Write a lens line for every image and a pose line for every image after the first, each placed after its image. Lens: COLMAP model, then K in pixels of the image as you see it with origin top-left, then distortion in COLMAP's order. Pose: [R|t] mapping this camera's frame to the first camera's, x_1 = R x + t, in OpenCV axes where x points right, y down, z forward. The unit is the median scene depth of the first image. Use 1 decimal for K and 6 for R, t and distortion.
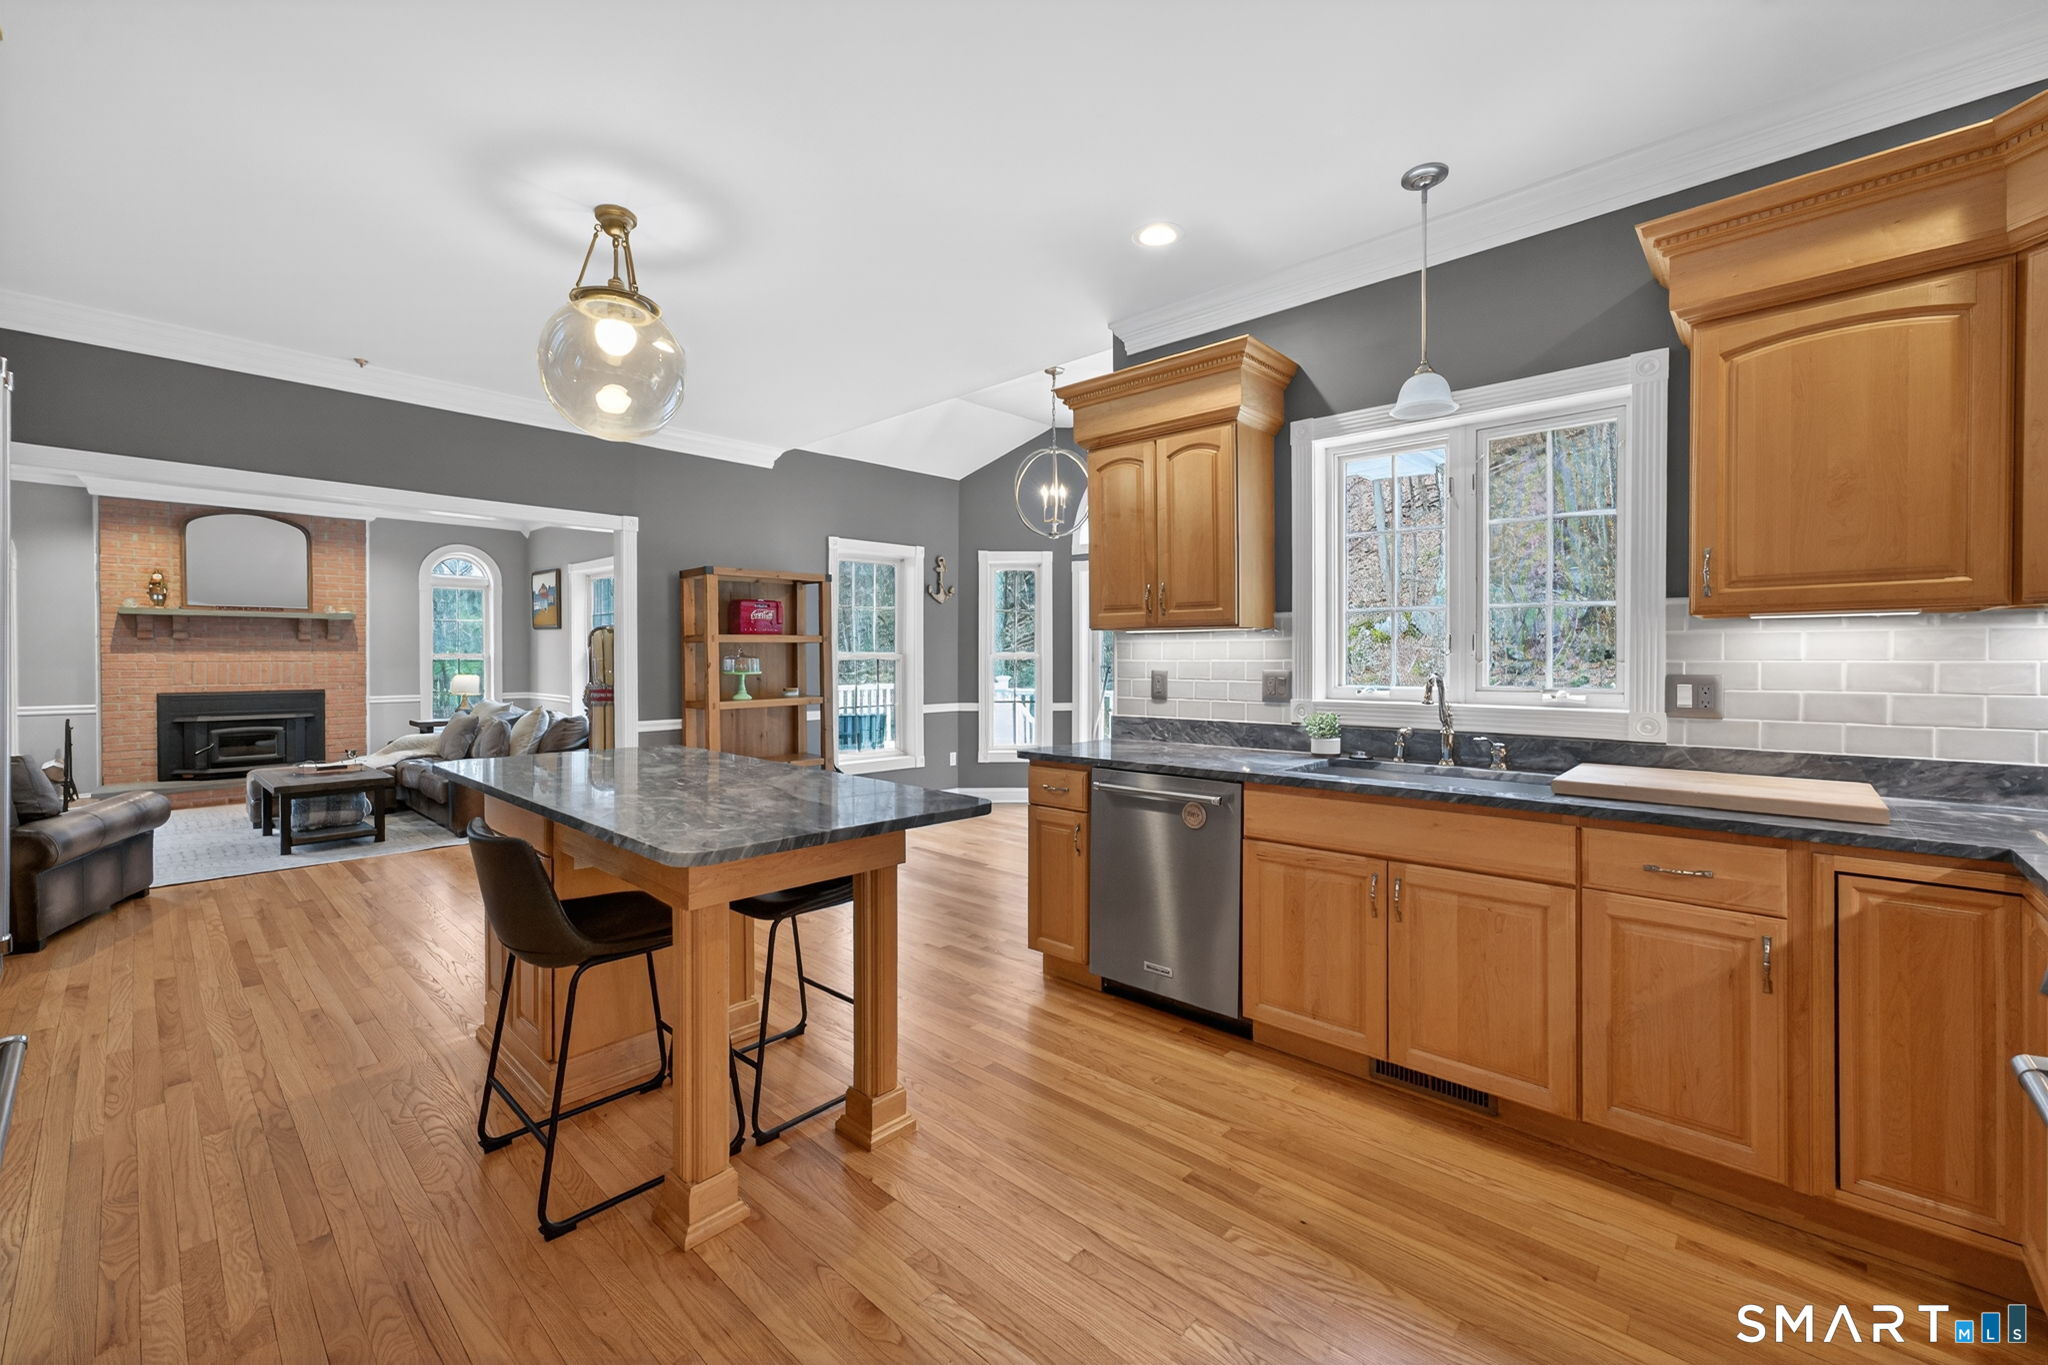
lens RADIAL K [[871.2, 0, 1026.3], [0, 871.2, 656.3], [0, 0, 1]] dist [0.000329, 0.000129]
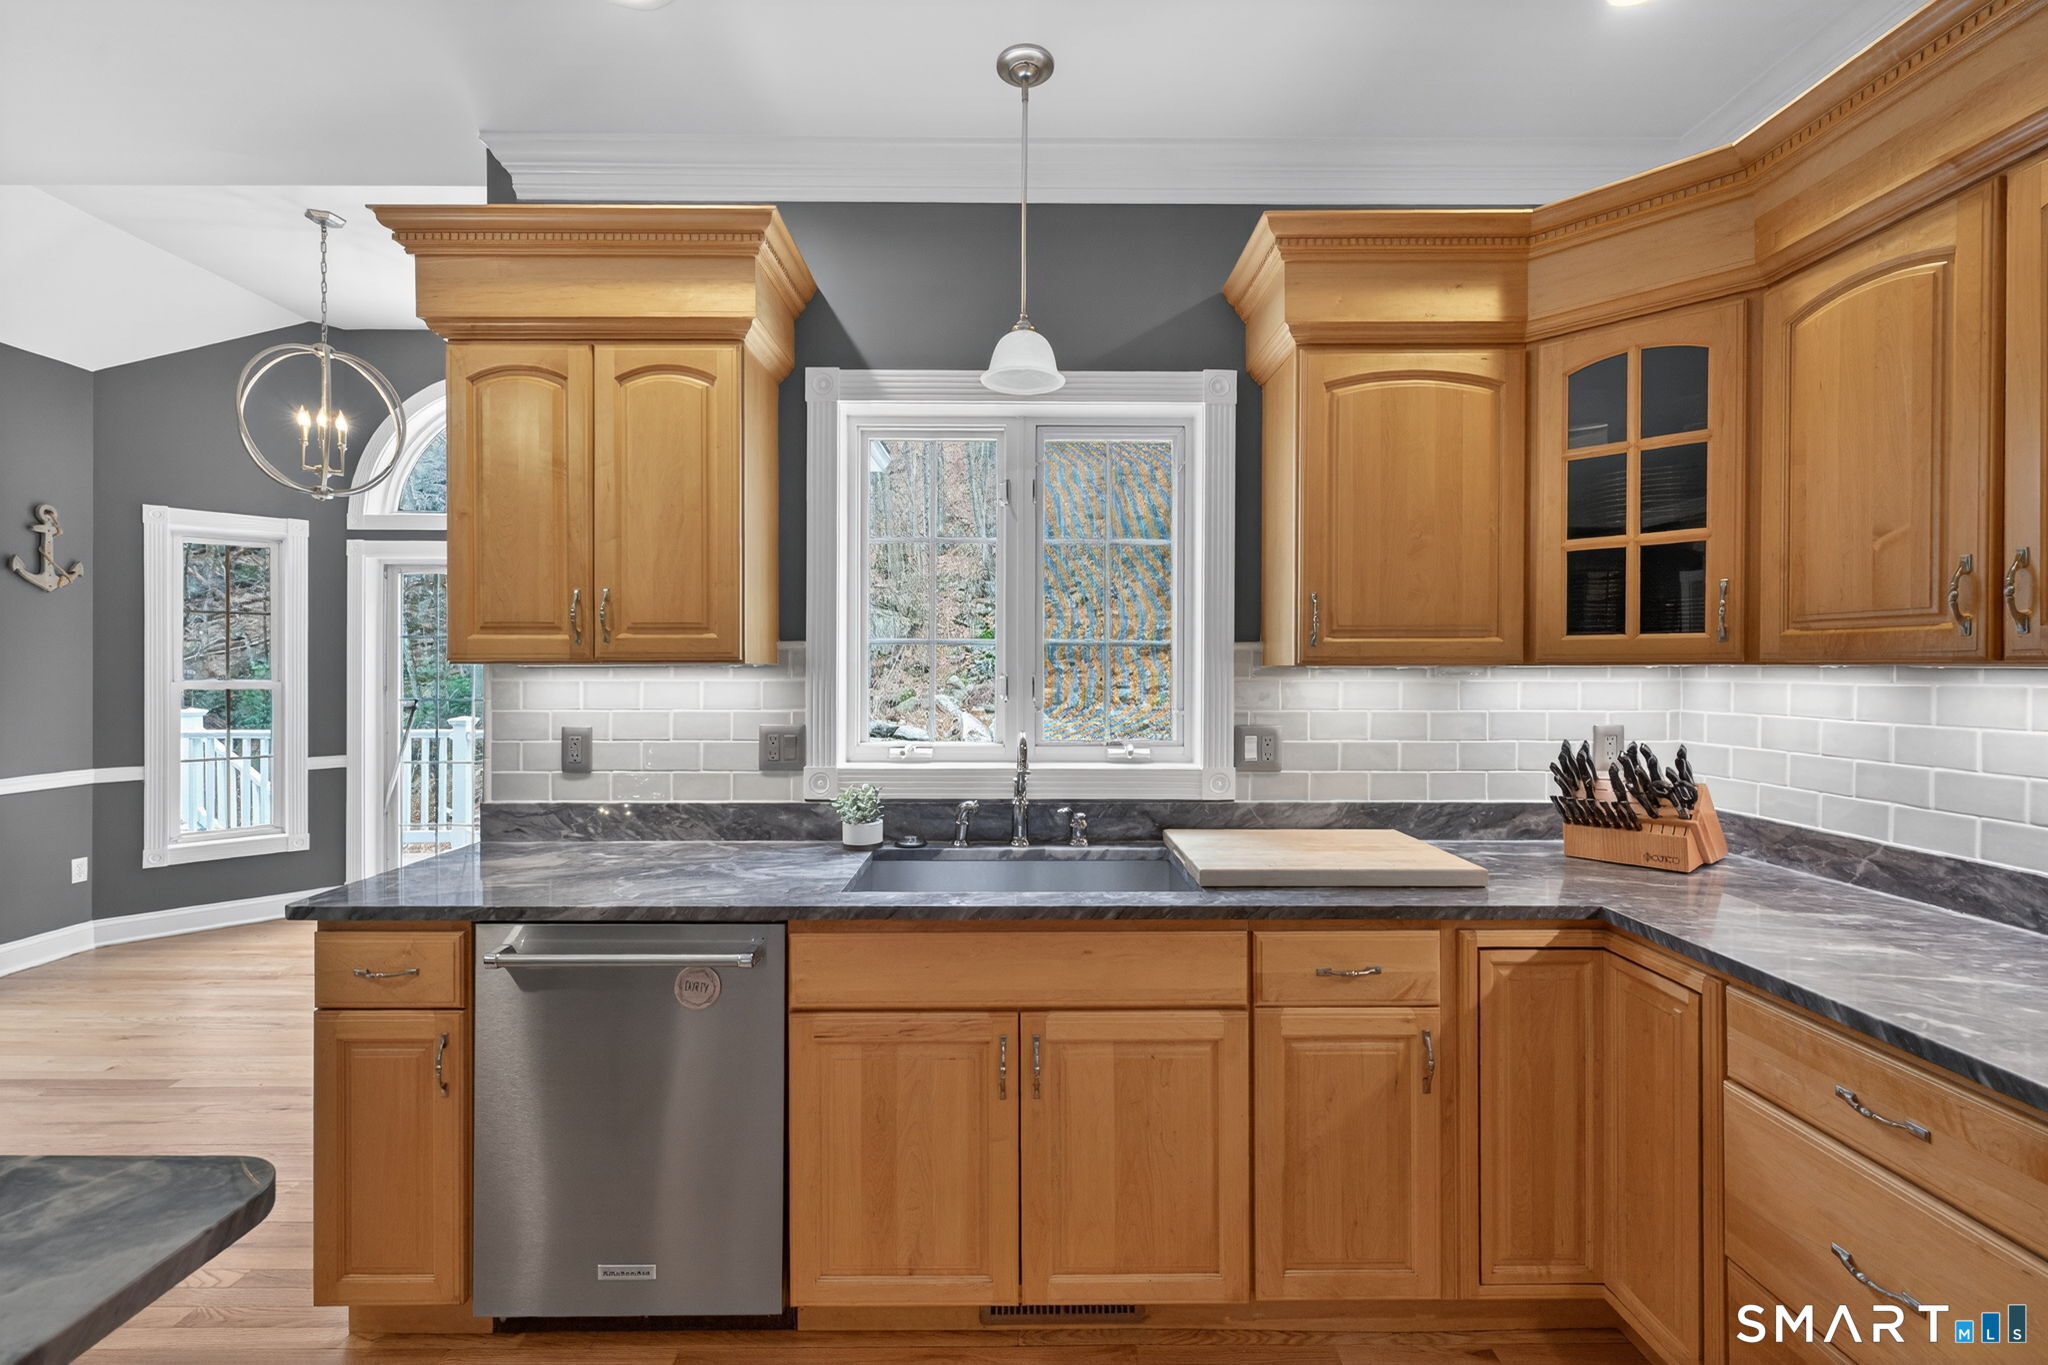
lens RADIAL K [[868.2, 0, 1027.8], [0, 868.2, 673.8], [0, 0, 1]] dist [0.017396, -0.008691]
pose [[0.734494, -0.001416, 0.678613, -0.040696], [-0.003782, 0.999974, 0.006179, -0.032029], [-0.678604, -0.007105, 0.734470, 0.390493]]
